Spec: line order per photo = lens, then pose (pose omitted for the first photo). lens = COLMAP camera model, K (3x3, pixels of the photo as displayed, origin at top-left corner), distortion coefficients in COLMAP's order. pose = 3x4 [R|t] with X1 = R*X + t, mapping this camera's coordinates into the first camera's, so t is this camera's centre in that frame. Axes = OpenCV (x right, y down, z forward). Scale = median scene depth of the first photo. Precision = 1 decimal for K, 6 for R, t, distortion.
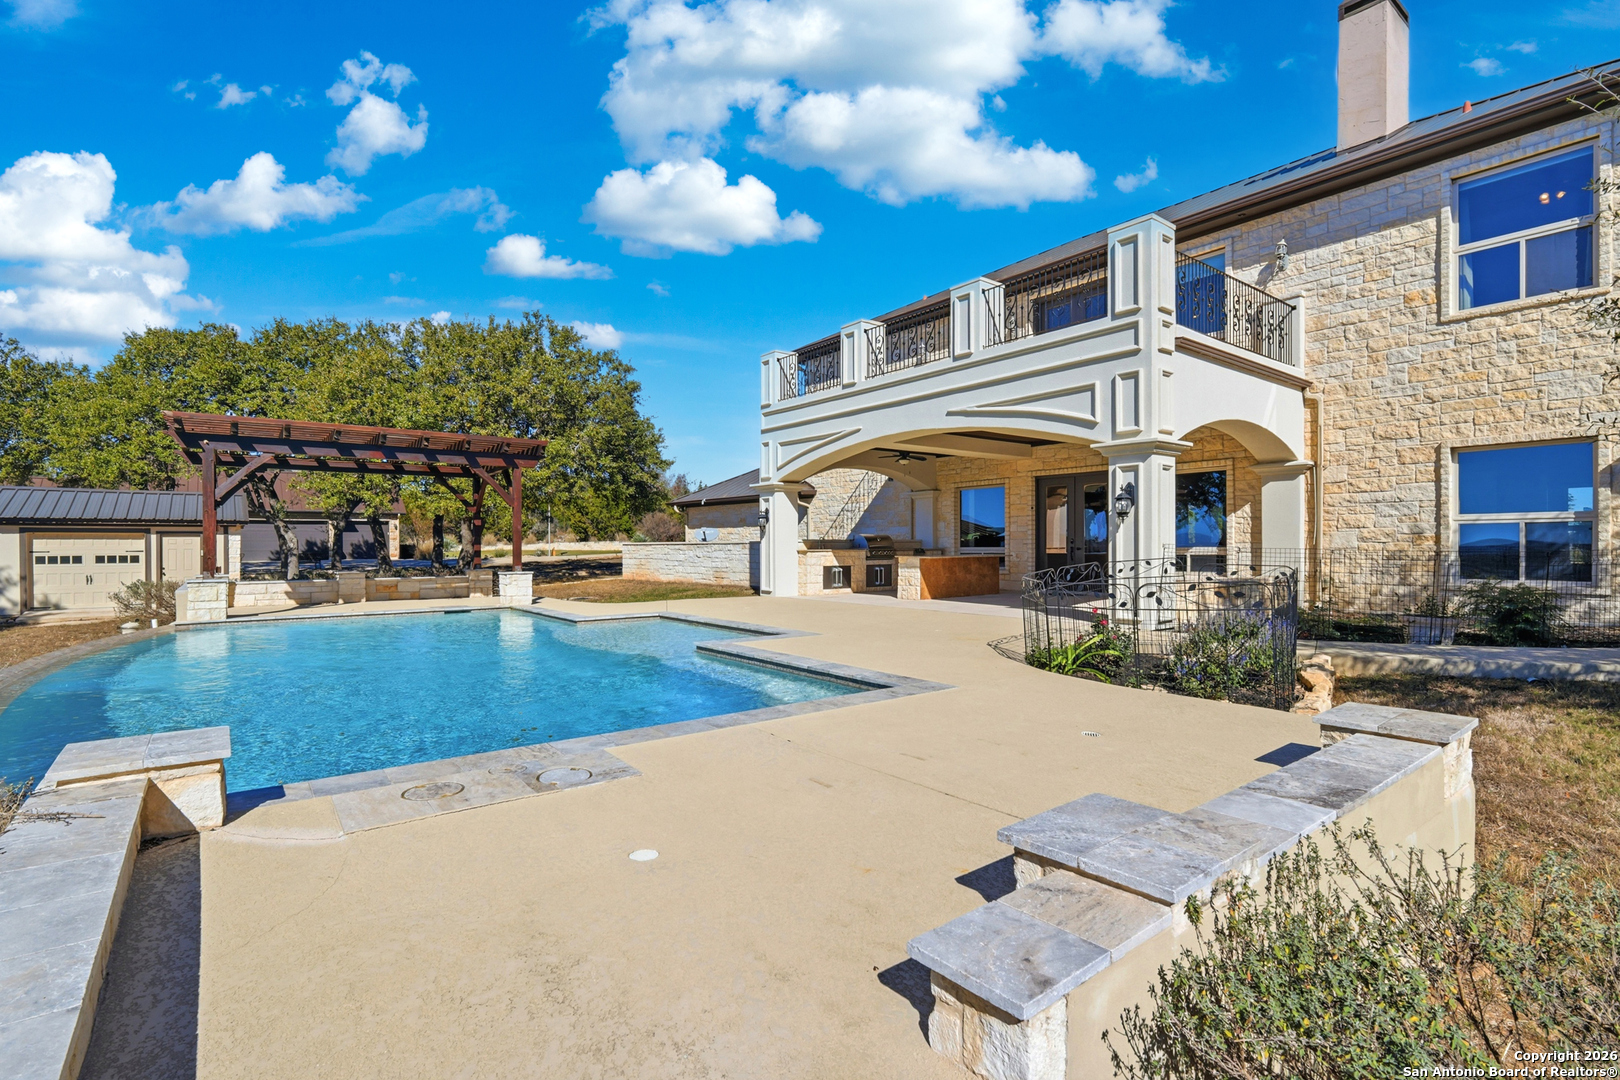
lens RADIAL K [[755.8, 0, 810.4], [0, 755.8, 534.9], [0, 0, 1]] dist [-0.008966, 0.001273]
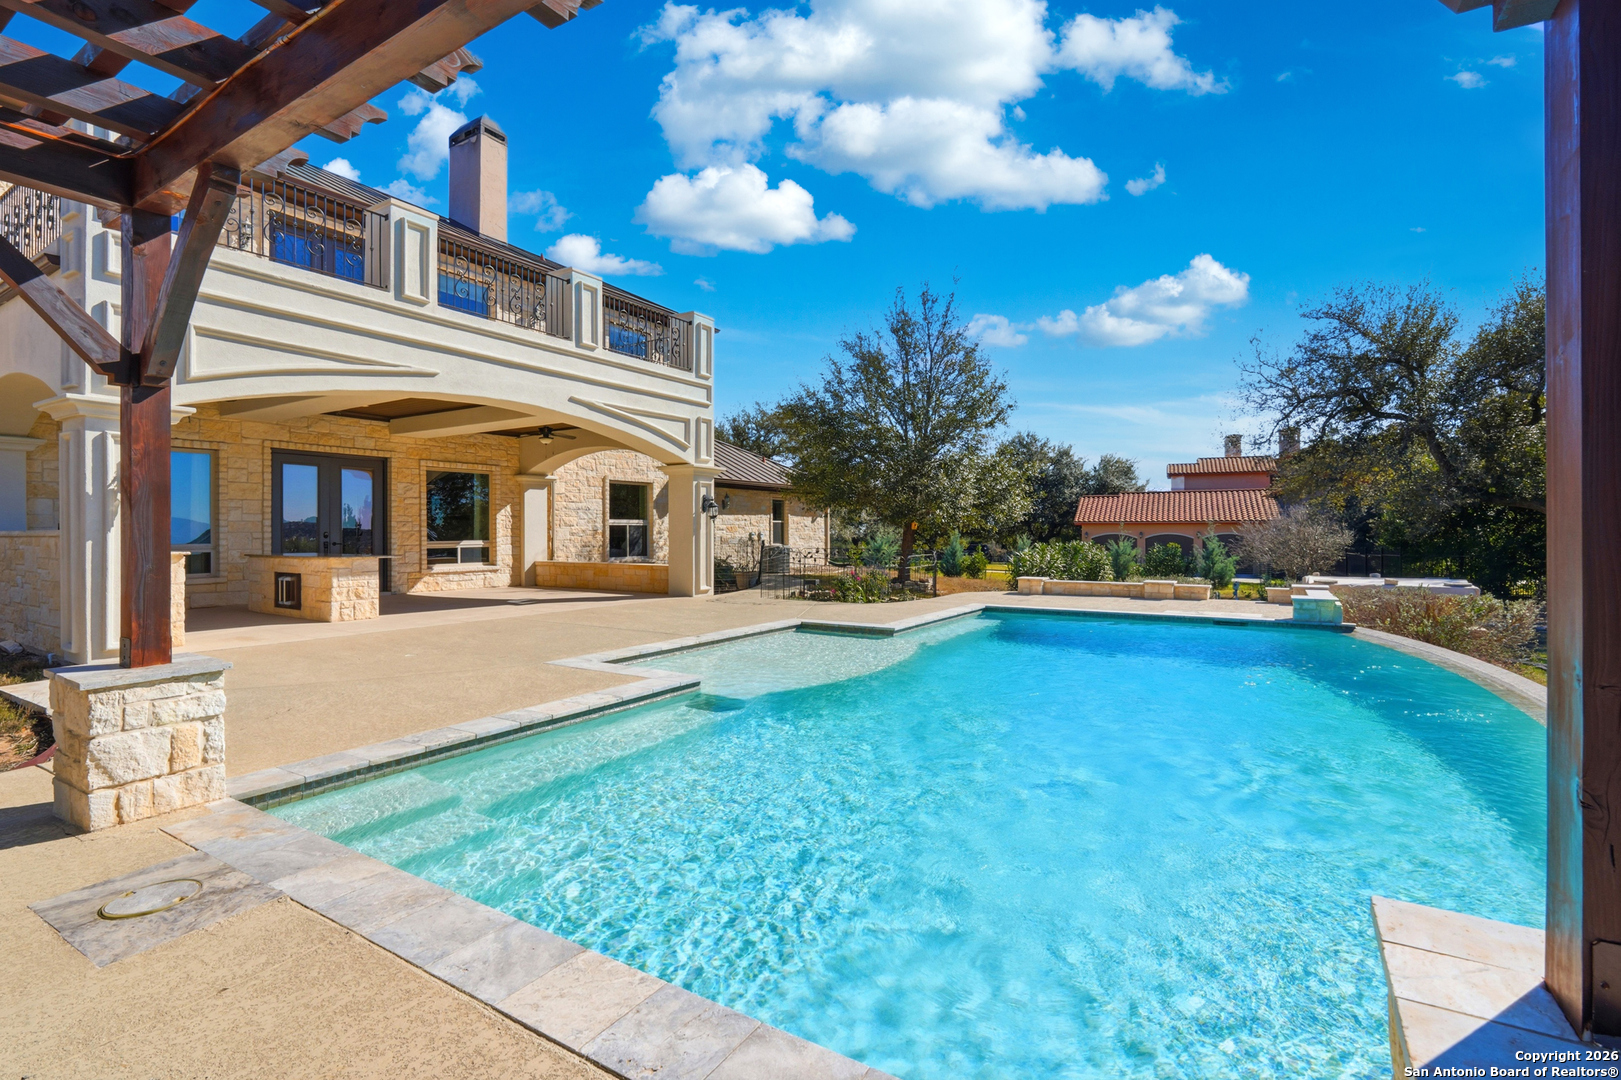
lens RADIAL K [[756.2, 0, 810.9], [0, 756.2, 534.9], [0, 0, 1]] dist [-0.008966, 0.001273]
pose [[-0.348666, 0.002381, 0.937244, -0.614140], [-0.005939, 0.999971, -0.004750, 0.008955], [-0.937228, -0.007222, -0.348641, 0.796100]]
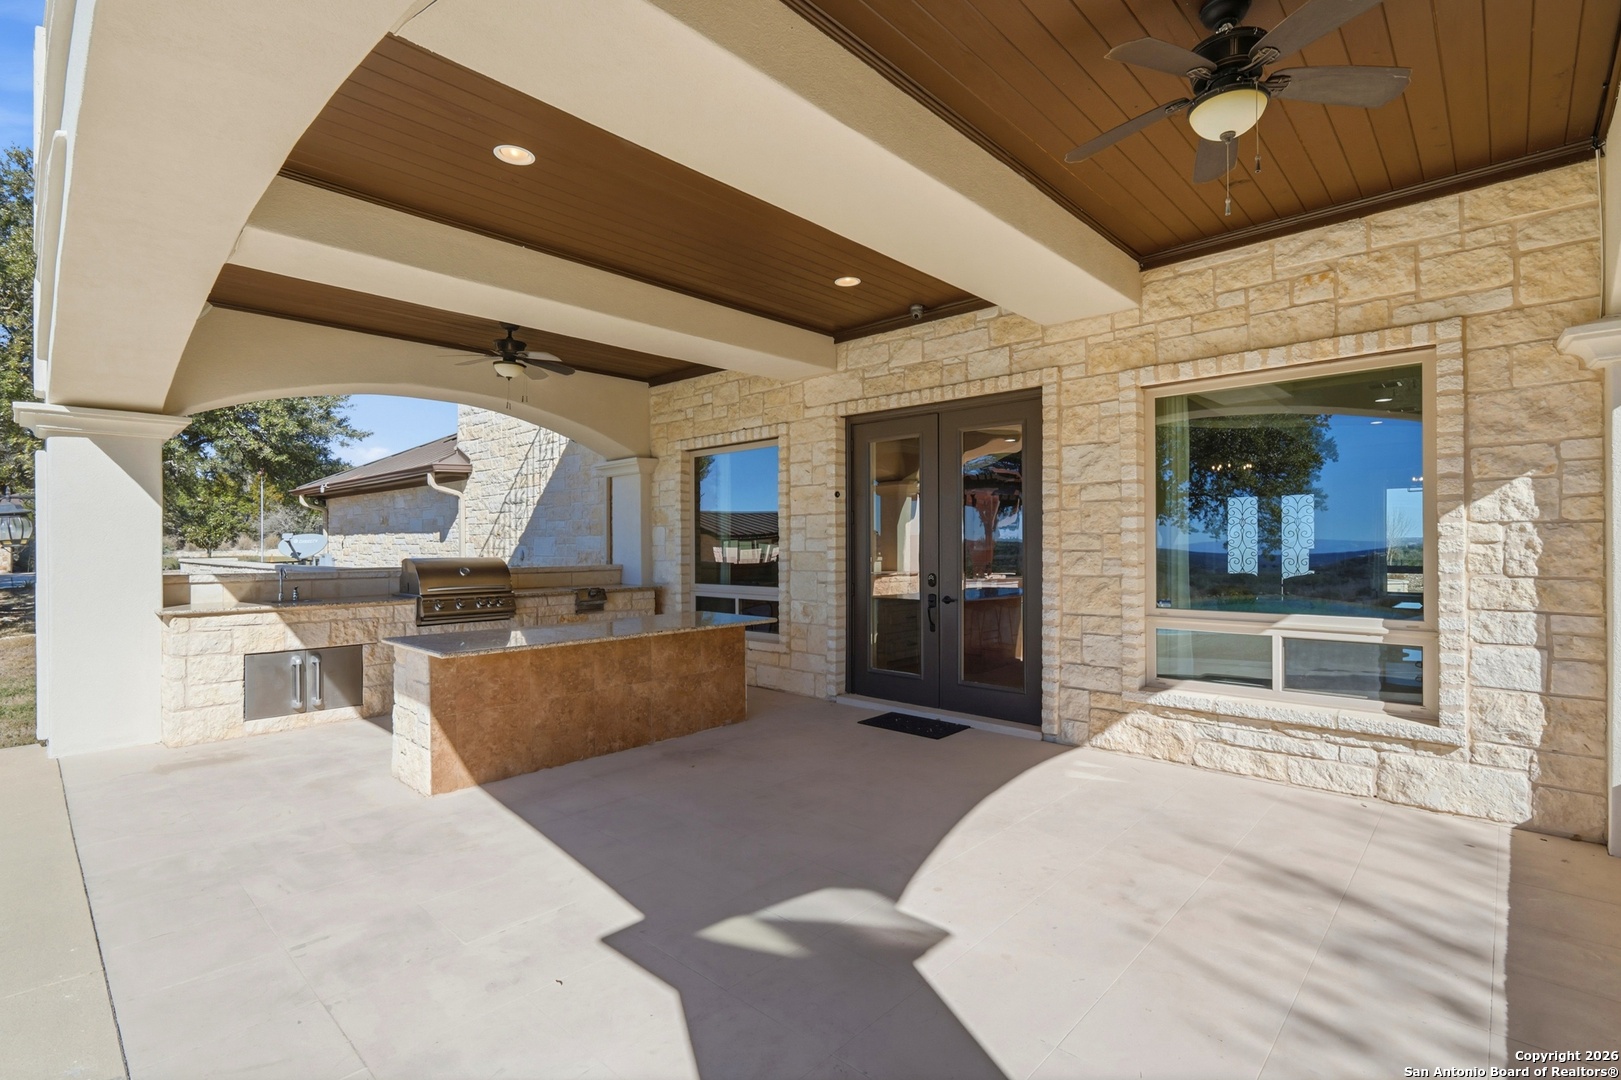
lens RADIAL K [[756.2, 0, 810.9], [0, 756.2, 534.9], [0, 0, 1]] dist [-0.008966, 0.001273]
pose [[0.986286, 0.003132, 0.165017, 0.222536], [-0.002845, 0.999994, -0.001977, -0.013898], [-0.165022, 0.001480, 0.986289, 0.630876]]
